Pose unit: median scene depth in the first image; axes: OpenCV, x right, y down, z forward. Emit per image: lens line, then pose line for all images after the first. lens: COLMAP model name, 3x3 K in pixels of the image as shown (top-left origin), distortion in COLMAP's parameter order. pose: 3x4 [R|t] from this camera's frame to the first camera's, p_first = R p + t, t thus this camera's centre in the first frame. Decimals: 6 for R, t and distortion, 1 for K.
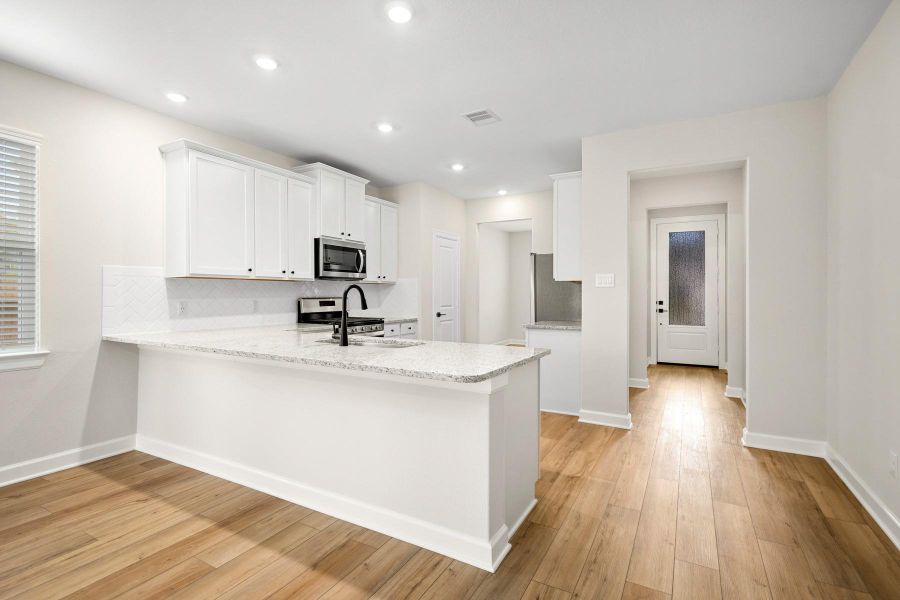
lens RADIAL K [[412.8, 0, 469.9], [0, 412.8, 292.8], [0, 0, 1]] dist [-0.003265, -0.000476]
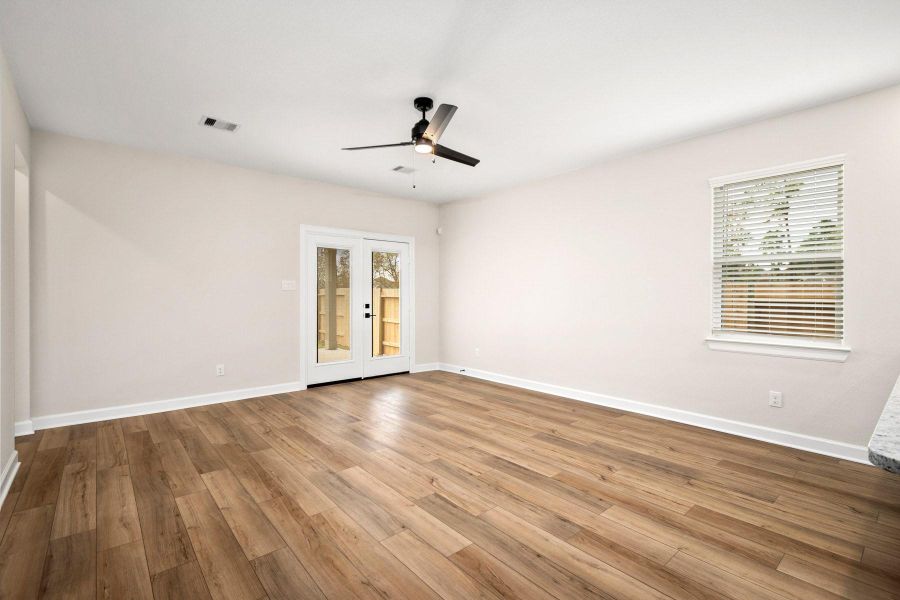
lens RADIAL K [[412.8, 0, 450.5], [0, 412.8, 298.4], [0, 0, 1]] dist [-0.003265, -0.000476]
pose [[-0.363469, 0.000778, -0.931606, 0.470825], [0.000109, 1.000000, 0.000793, 0.007478], [0.931606, 0.000187, -0.363469, 0.491522]]
